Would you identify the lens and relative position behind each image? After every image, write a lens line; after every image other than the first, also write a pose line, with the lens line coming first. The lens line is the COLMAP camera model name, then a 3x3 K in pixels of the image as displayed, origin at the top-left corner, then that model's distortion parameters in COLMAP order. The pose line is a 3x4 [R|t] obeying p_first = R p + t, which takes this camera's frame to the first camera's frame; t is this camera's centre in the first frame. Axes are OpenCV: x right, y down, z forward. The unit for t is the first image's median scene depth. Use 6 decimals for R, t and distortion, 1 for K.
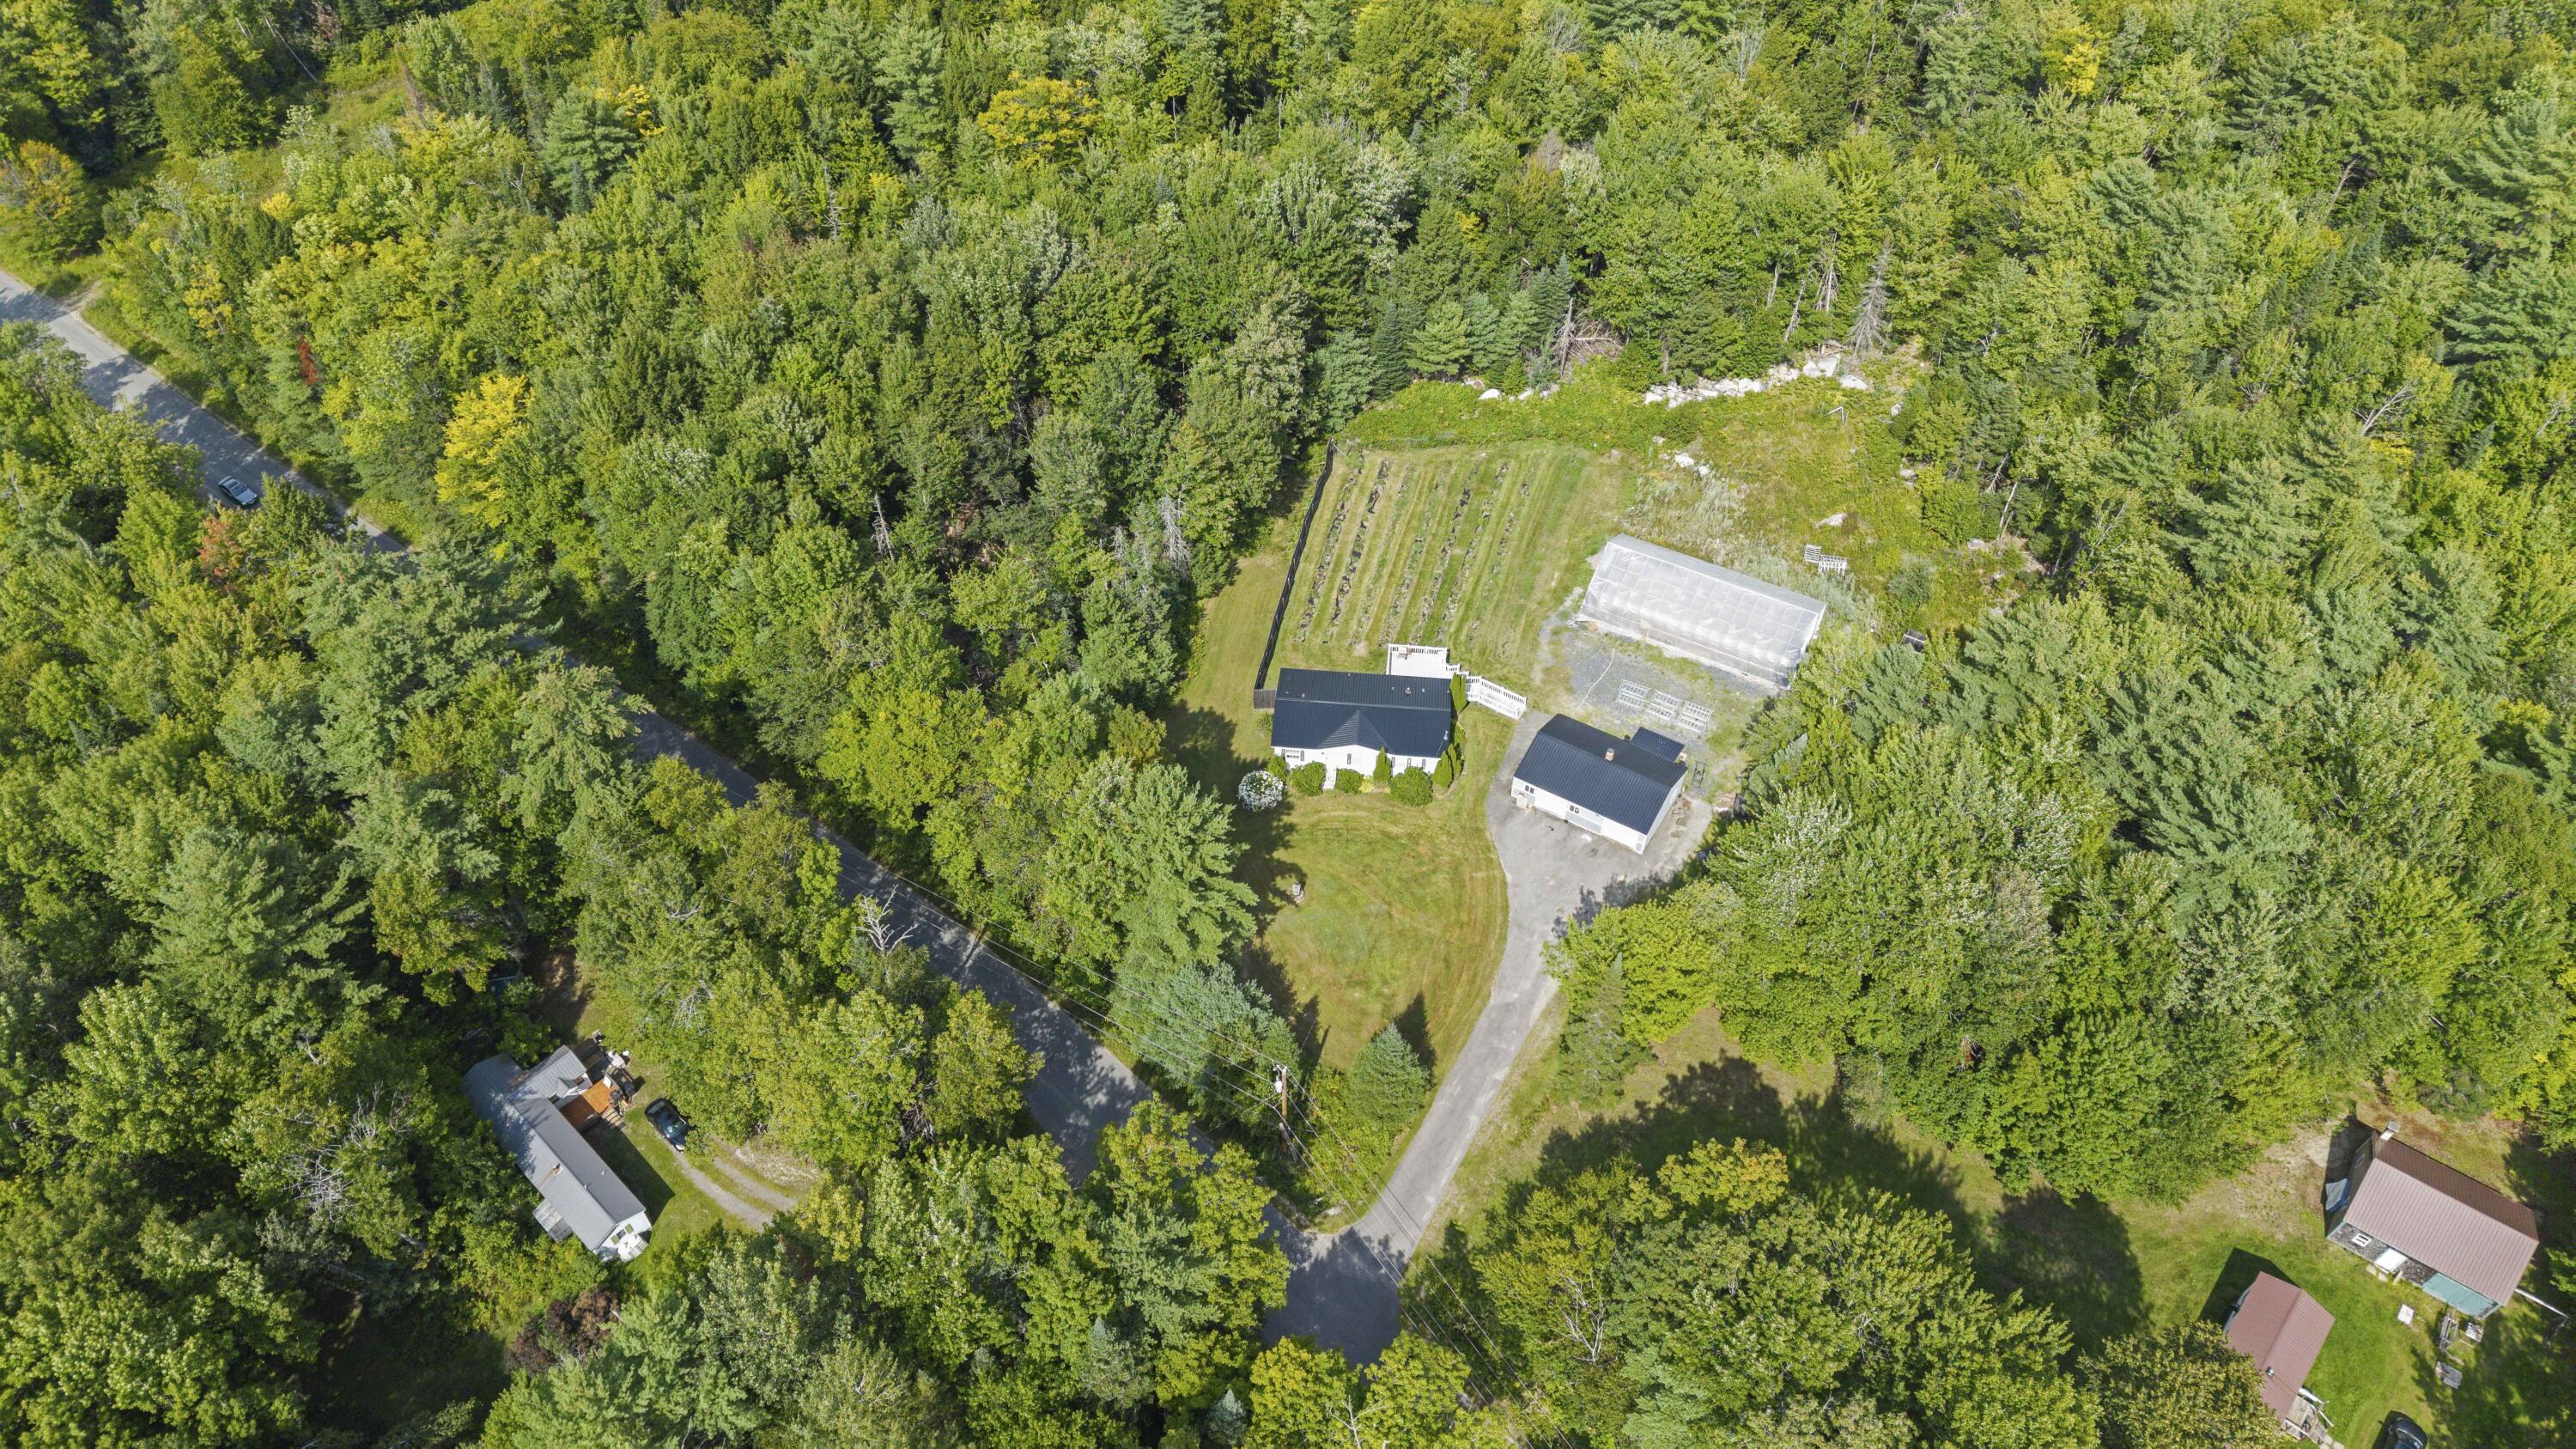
lens RADIAL K [[1784.5, 0, 1287.6], [0, 1784.5, 742.5], [0, 0, 1]] dist [0.043883, -0.049342]
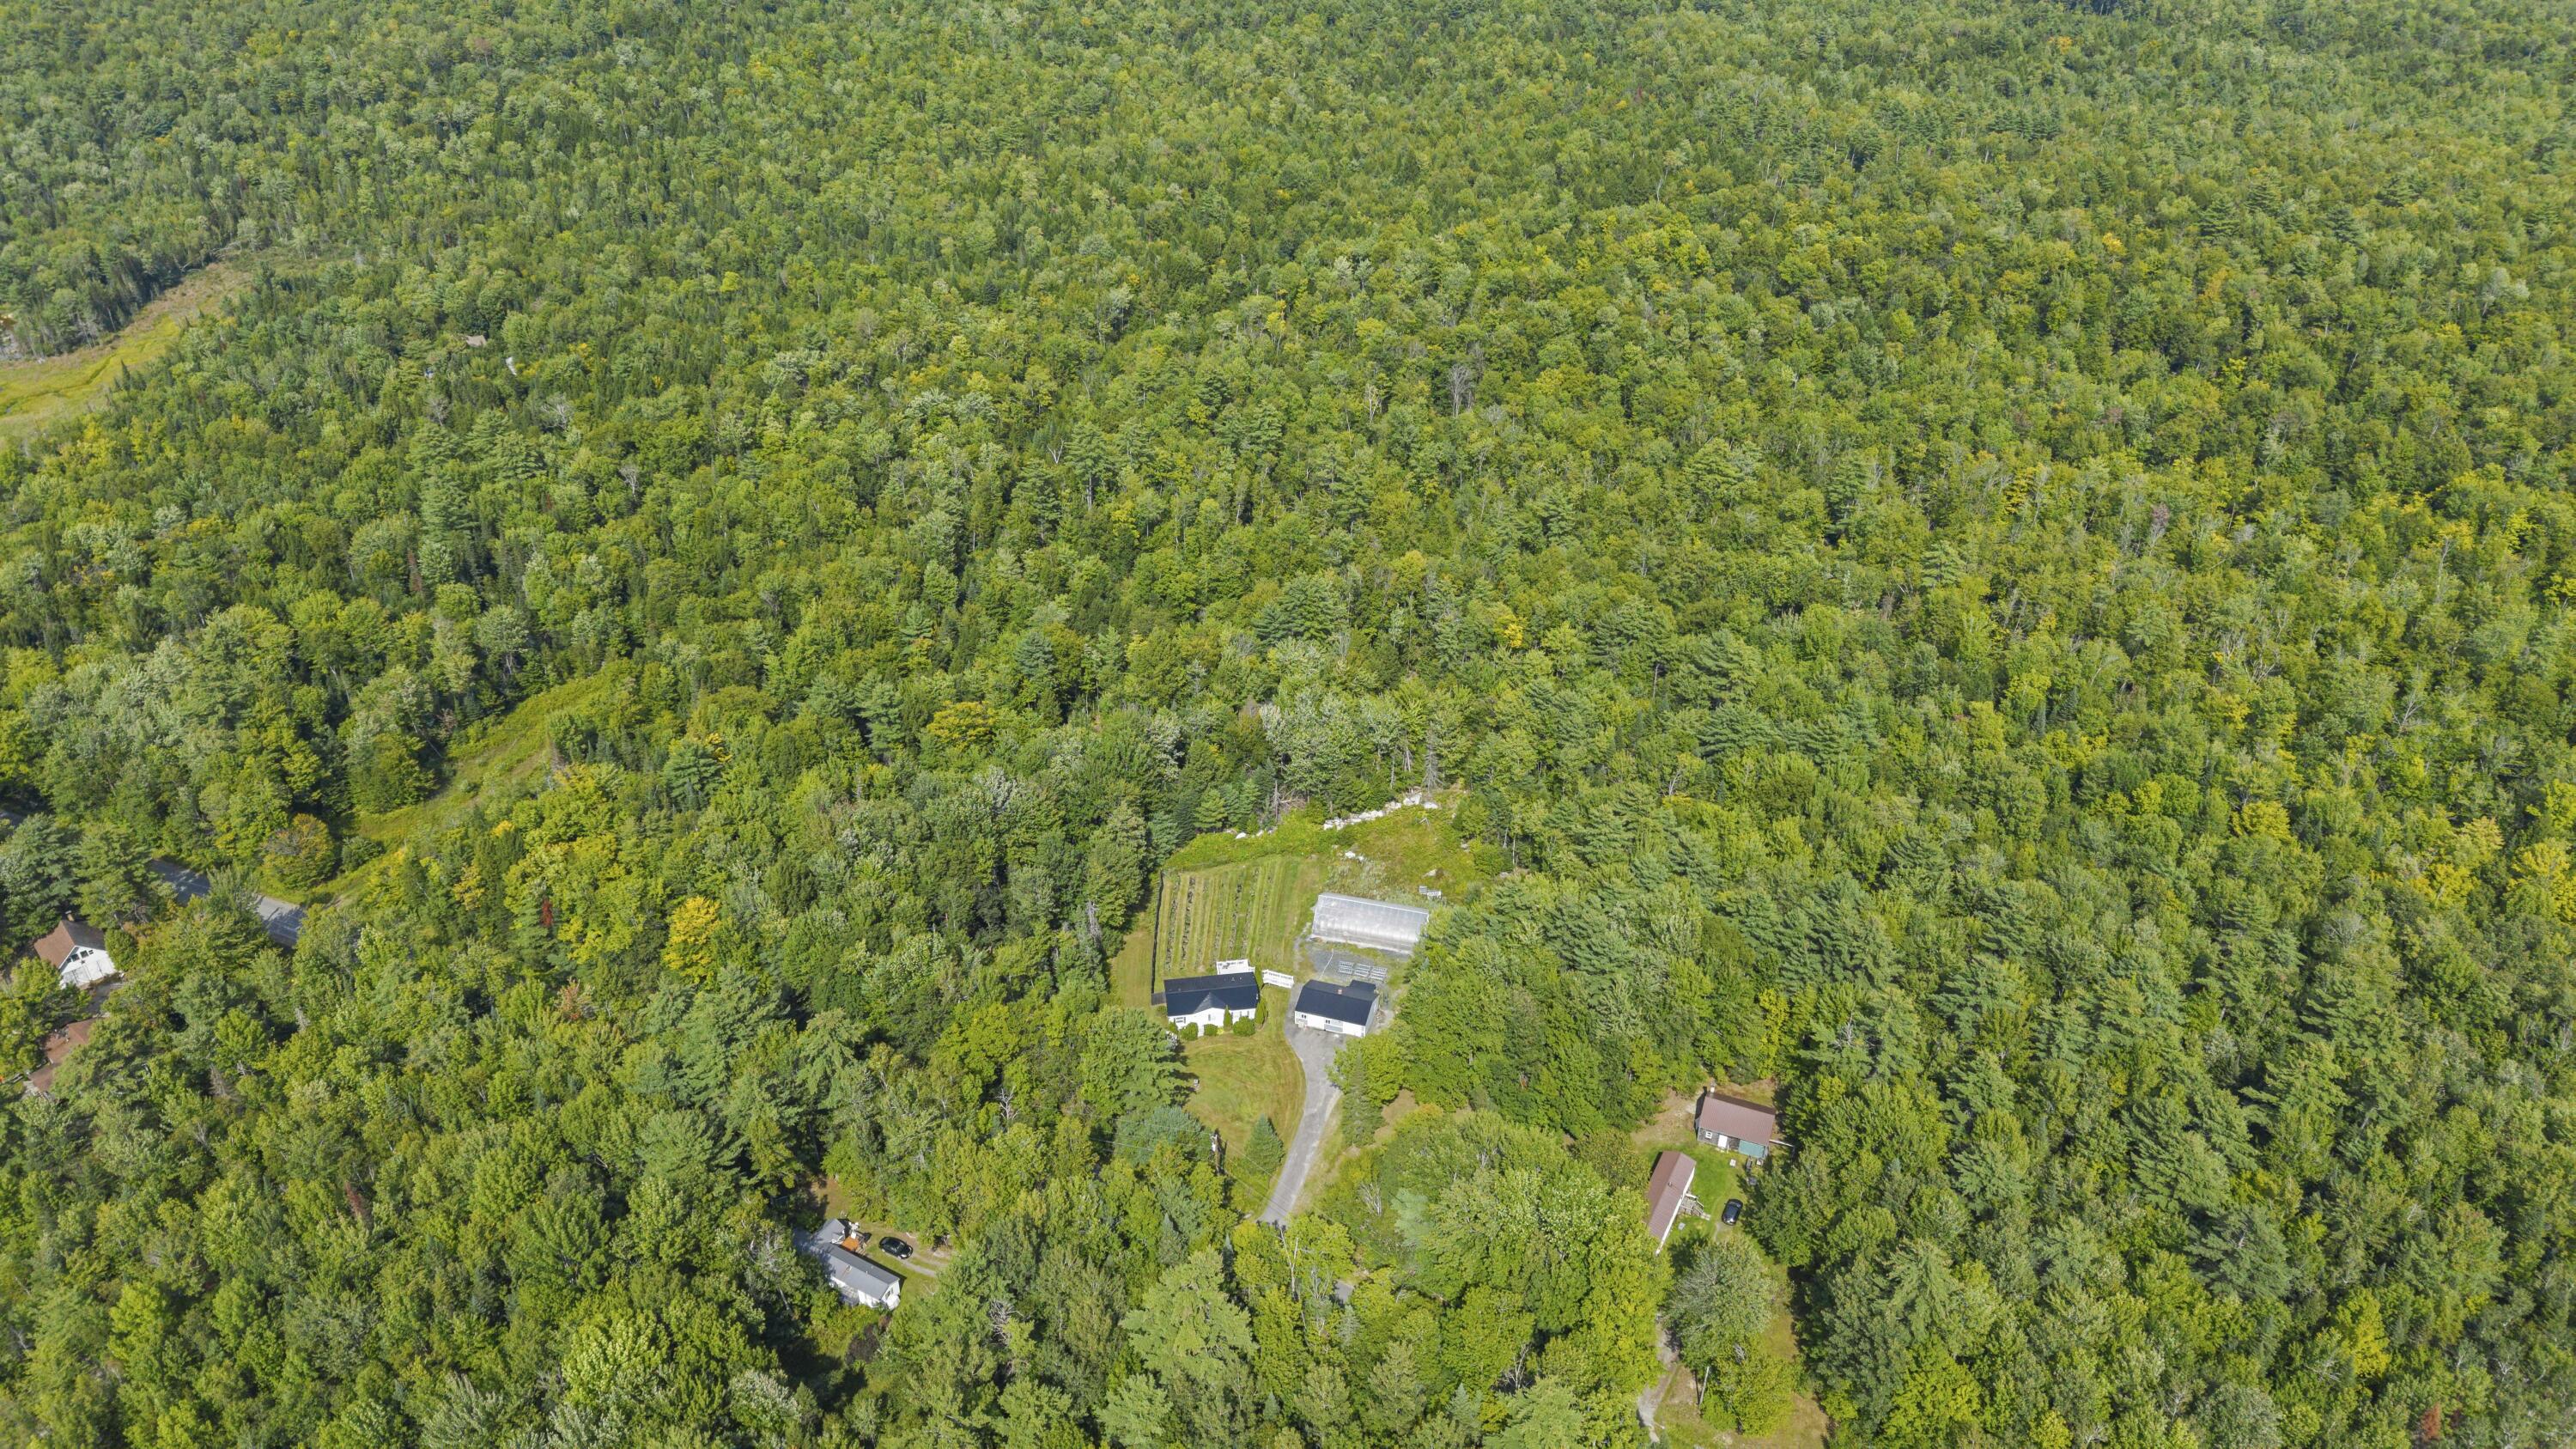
lens RADIAL K [[1784.5, 0, 1287.6], [0, 1784.5, 742.5], [0, 0, 1]] dist [0.043883, -0.049342]
pose [[0.974175, -0.120648, 0.190857, -0.191584], [0.170913, 0.946382, -0.274135, 0.241536], [-0.147550, 0.299676, 0.942562, -0.816003]]
